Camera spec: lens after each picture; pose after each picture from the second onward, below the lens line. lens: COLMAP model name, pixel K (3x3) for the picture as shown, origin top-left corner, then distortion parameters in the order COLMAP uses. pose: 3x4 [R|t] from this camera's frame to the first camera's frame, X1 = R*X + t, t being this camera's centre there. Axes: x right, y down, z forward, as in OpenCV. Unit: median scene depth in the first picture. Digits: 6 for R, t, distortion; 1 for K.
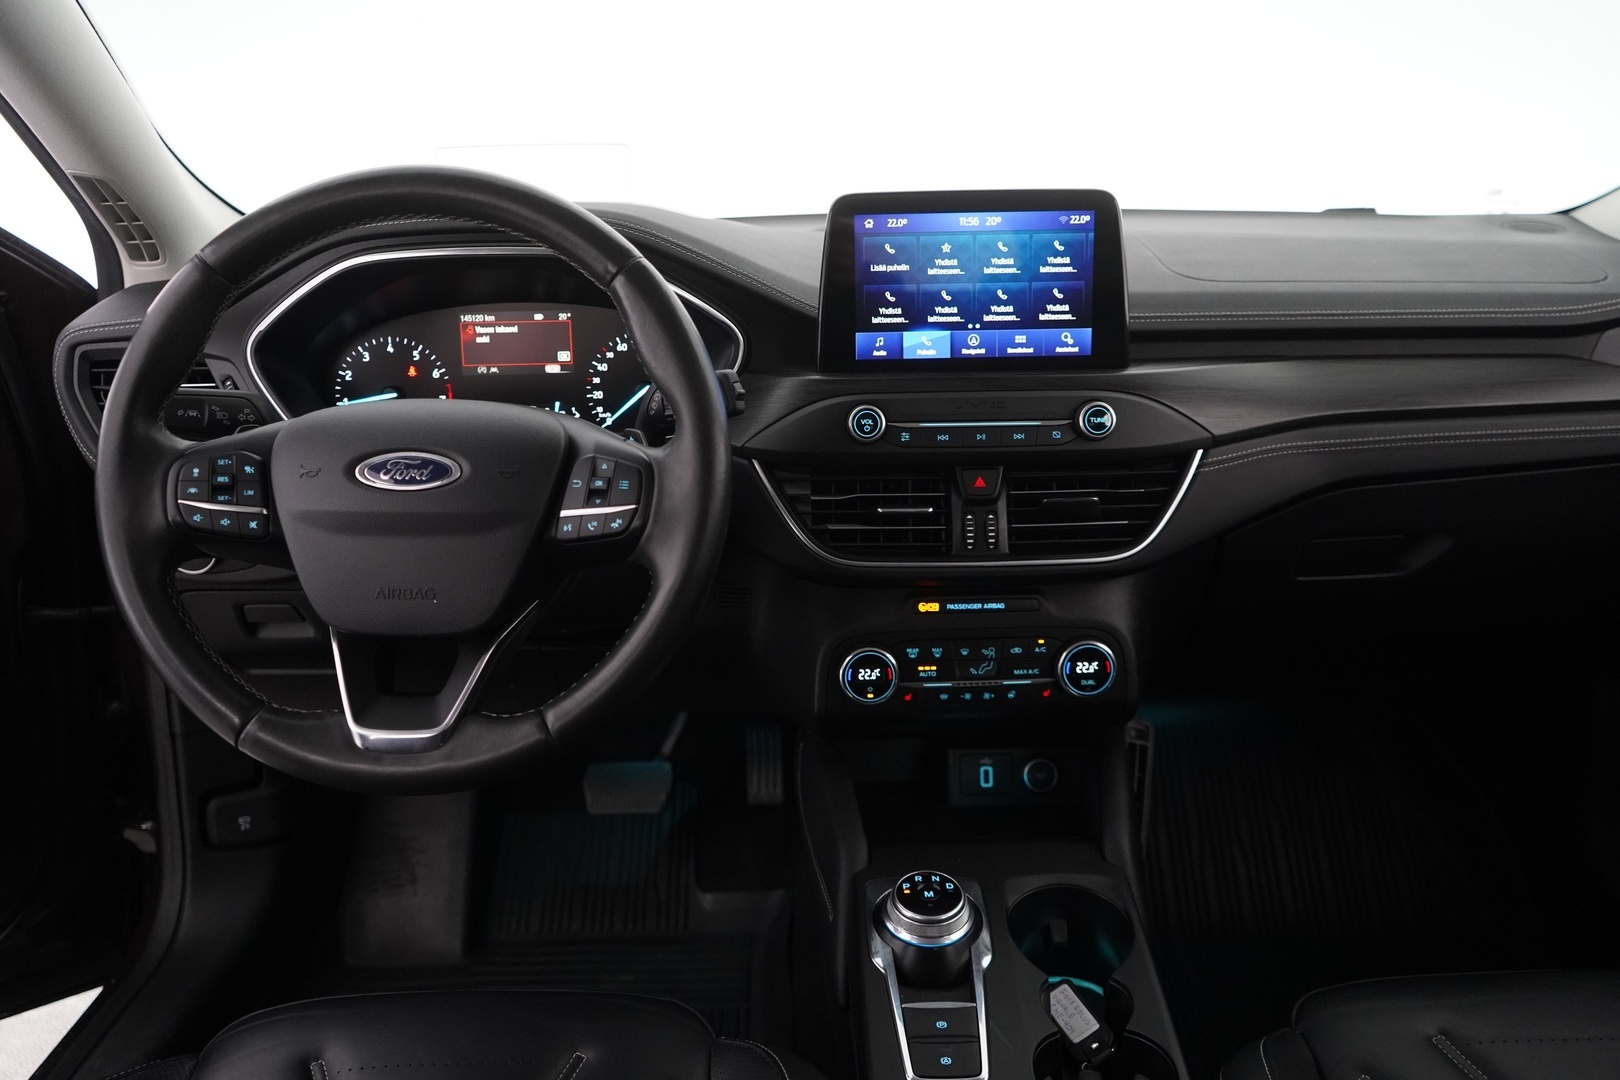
lens RADIAL K [[1359.5, 0, 815.4], [0, 1359.5, 529.7], [0, 0, 1]] dist [0.030087, -0.000993]
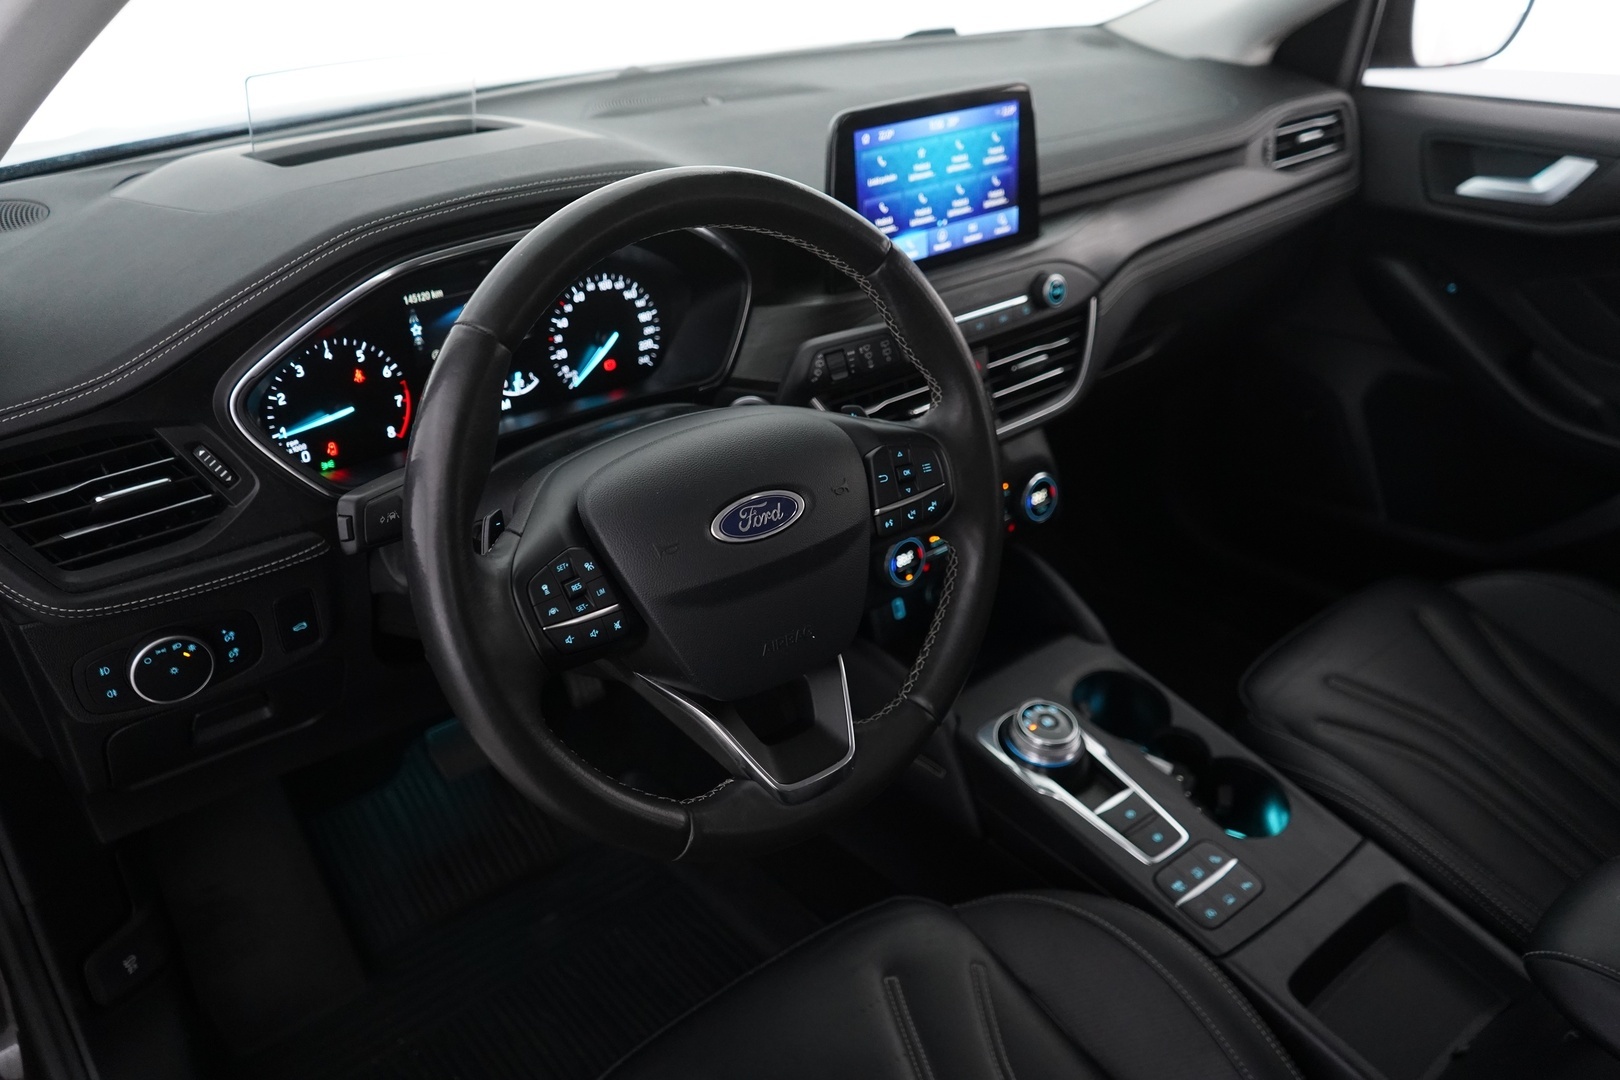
lens RADIAL K [[1359.5, 0, 823.7], [0, 1359.5, 531.1], [0, 0, 1]] dist [0.030087, -0.000993]
pose [[0.764251, -0.293969, 0.574023, -0.632571], [0.170038, 0.950425, 0.260345, -0.210943], [-0.622099, -0.101363, 0.776349, 0.198072]]
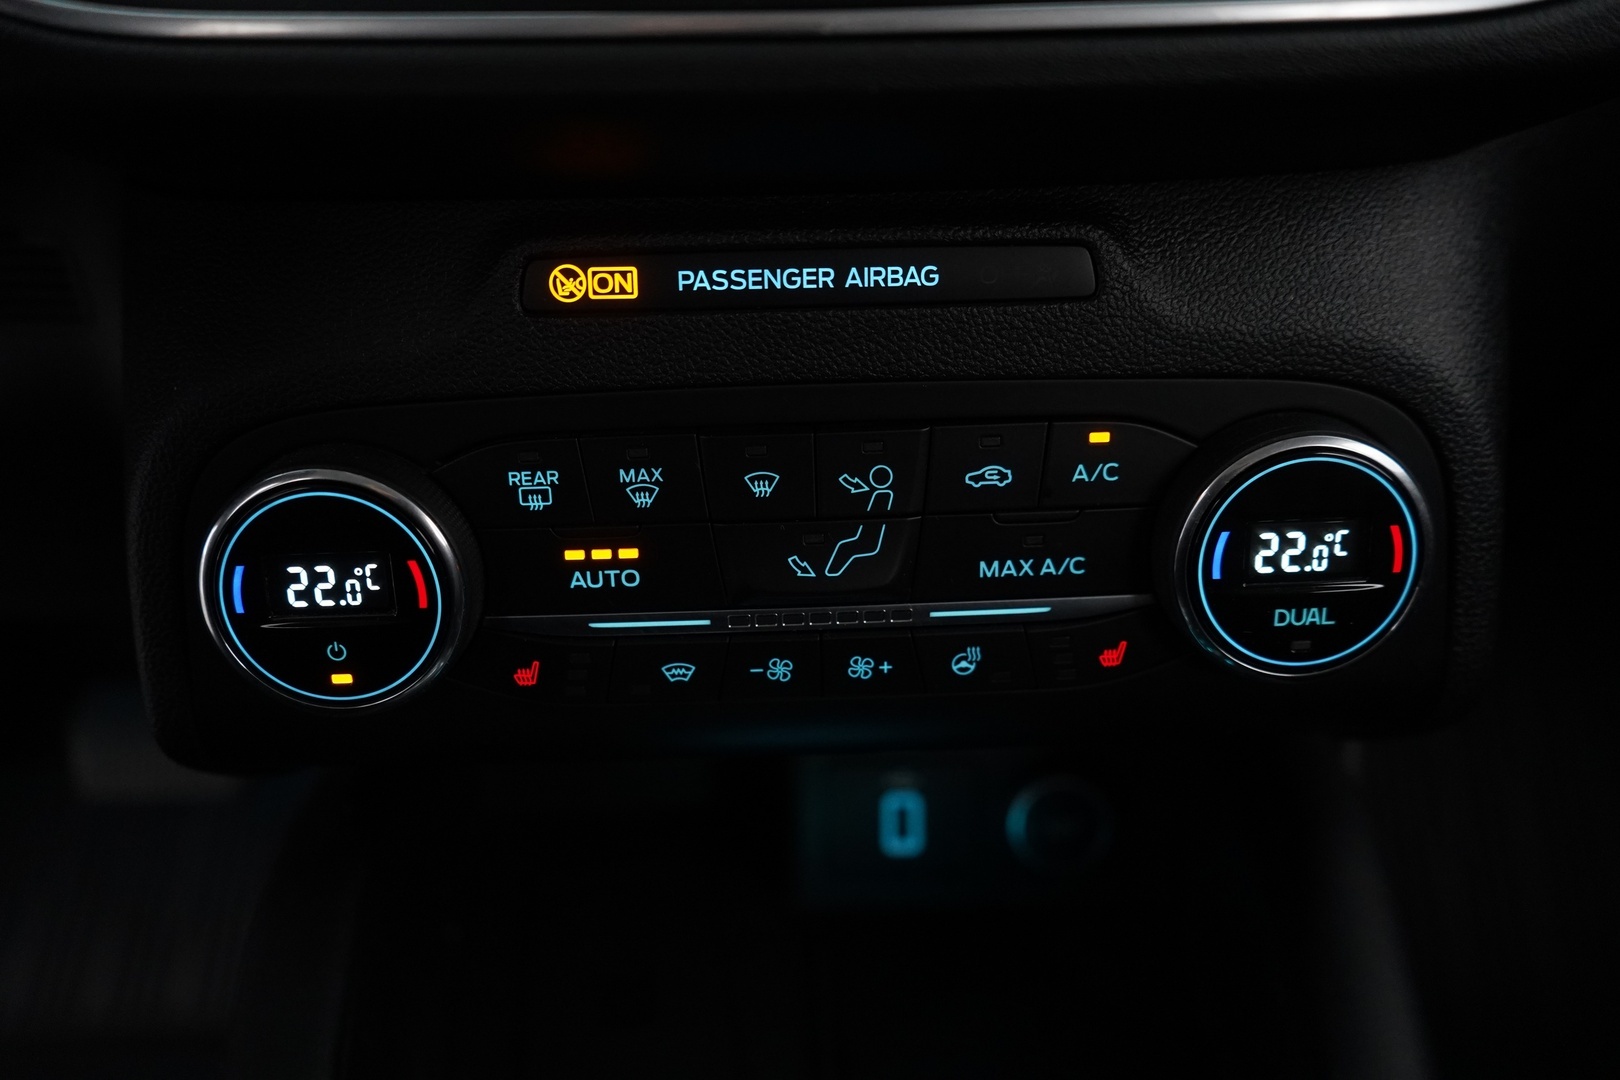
lens RADIAL K [[1359.5, 0, 819.3], [0, 1359.5, 538.4], [0, 0, 1]] dist [0.030087, -0.000993]
pose [[0.999962, -0.003621, 0.007975, 0.118674], [0.002182, 0.984831, 0.173502, 0.060009], [-0.008482, -0.173478, 0.984801, 0.783308]]
